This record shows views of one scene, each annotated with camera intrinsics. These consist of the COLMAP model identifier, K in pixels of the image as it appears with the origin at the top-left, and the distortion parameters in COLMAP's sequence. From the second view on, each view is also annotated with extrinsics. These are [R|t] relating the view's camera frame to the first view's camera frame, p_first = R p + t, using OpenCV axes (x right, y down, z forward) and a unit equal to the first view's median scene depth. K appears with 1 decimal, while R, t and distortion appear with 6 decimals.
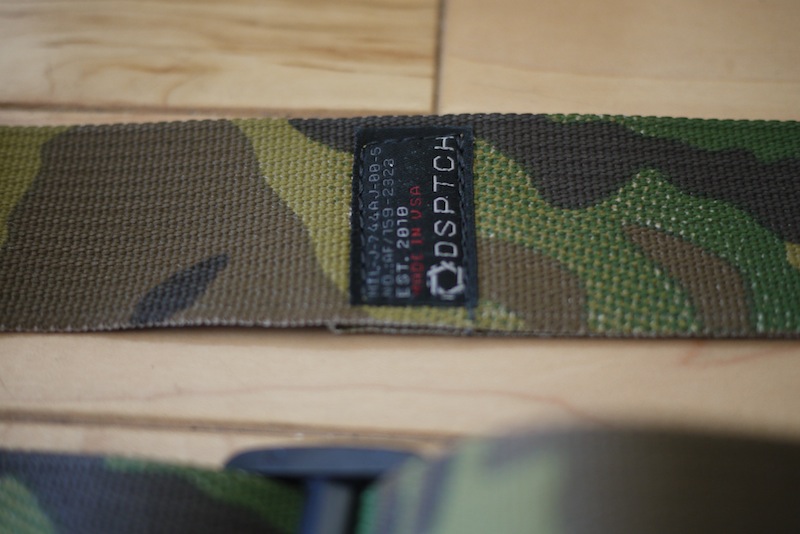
lens RADIAL K [[987.8, 0, 400.0], [0, 987.8, 267.0], [0, 0, 1]] dist [-0.003615, 0.011808]
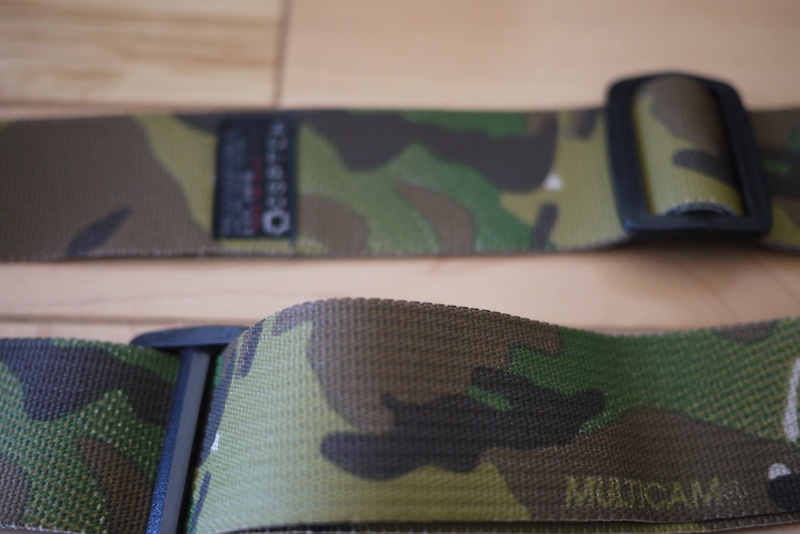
lens RADIAL K [[946.8, 0, 400.0], [0, 946.8, 267.0], [0, 0, 1]] dist [-0.001955, 0.009284]
pose [[0.997656, -0.020045, 0.065430, 0.137275], [0.016051, 0.998008, 0.061005, -0.003141], [-0.066523, -0.059812, 0.995991, -0.458061]]
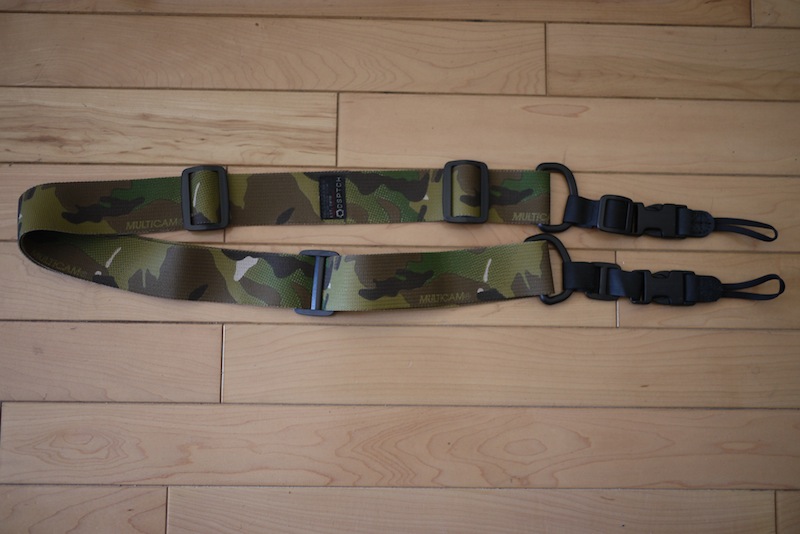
lens RADIAL K [[987.8, 0, 400.0], [0, 987.8, 267.0], [0, 0, 1]] dist [-0.003615, 0.011808]
pose [[0.996245, -0.044196, 0.074447, -0.032907], [0.008909, 0.907656, 0.419620, -1.786566], [-0.086118, -0.417382, 0.904642, -3.555007]]
